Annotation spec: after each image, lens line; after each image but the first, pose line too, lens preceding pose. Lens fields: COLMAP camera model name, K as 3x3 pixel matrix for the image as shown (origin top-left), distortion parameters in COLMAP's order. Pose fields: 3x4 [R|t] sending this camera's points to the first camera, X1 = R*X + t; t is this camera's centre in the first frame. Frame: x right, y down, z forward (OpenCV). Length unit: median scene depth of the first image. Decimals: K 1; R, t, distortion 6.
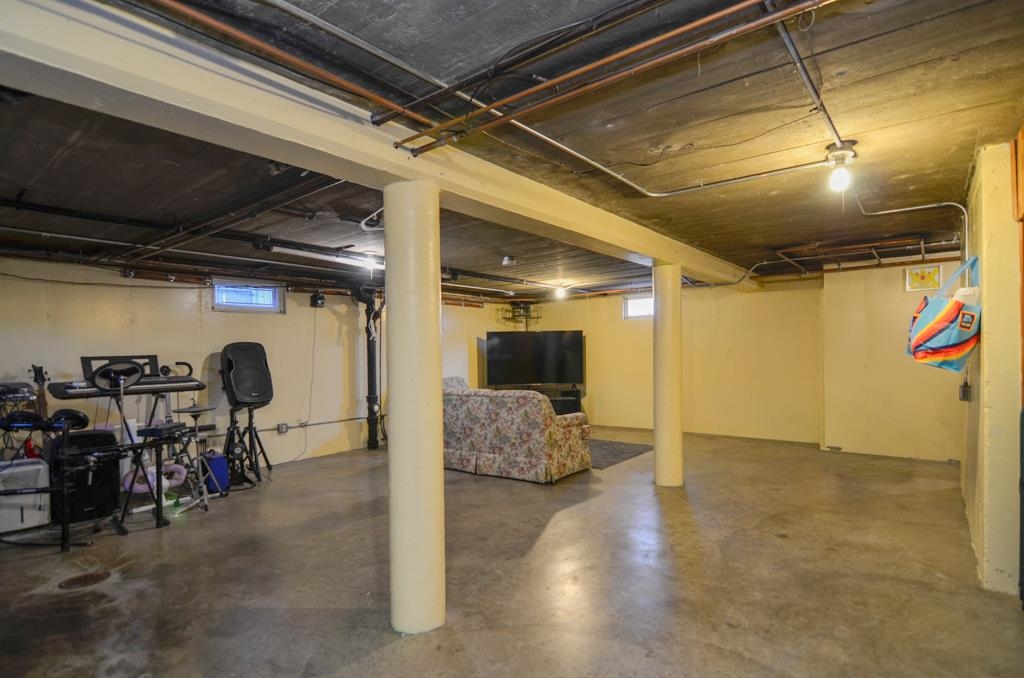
lens RADIAL K [[512.7, 0, 517.2], [0, 512.7, 353.0], [0, 0, 1]] dist [-0.027860, -0.000163]
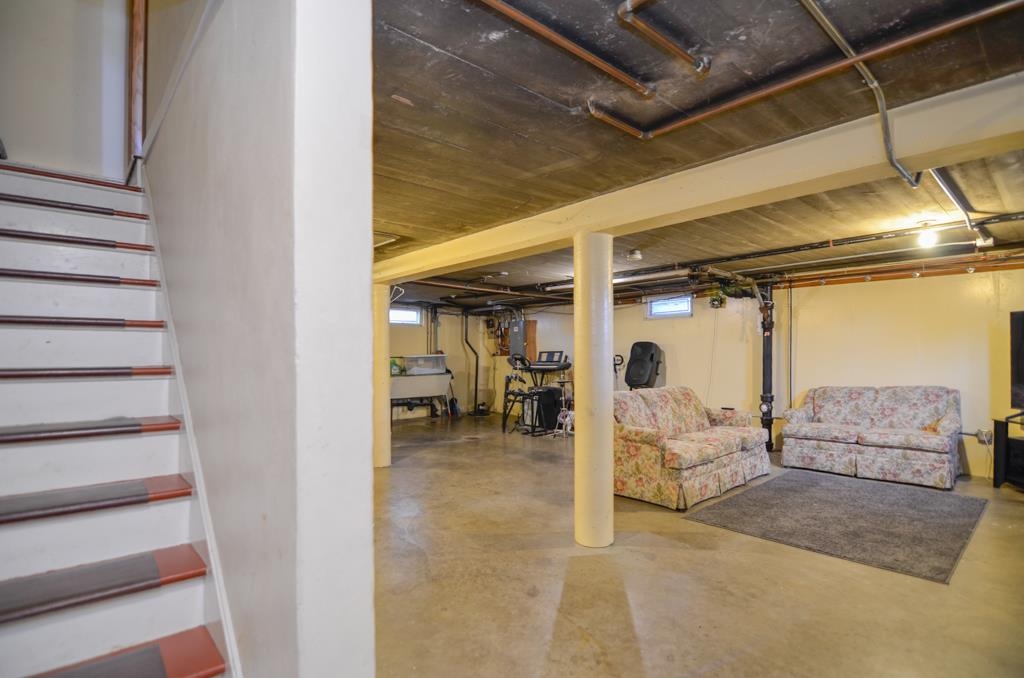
lens RADIAL K [[512.7, 0, 517.2], [0, 512.7, 353.0], [0, 0, 1]] dist [-0.027860, -0.000163]
pose [[-0.176174, 0.014629, -0.984250, 0.902715], [0.010213, 0.999863, 0.013033, -0.012620], [0.984306, -0.007756, -0.176299, 0.903935]]
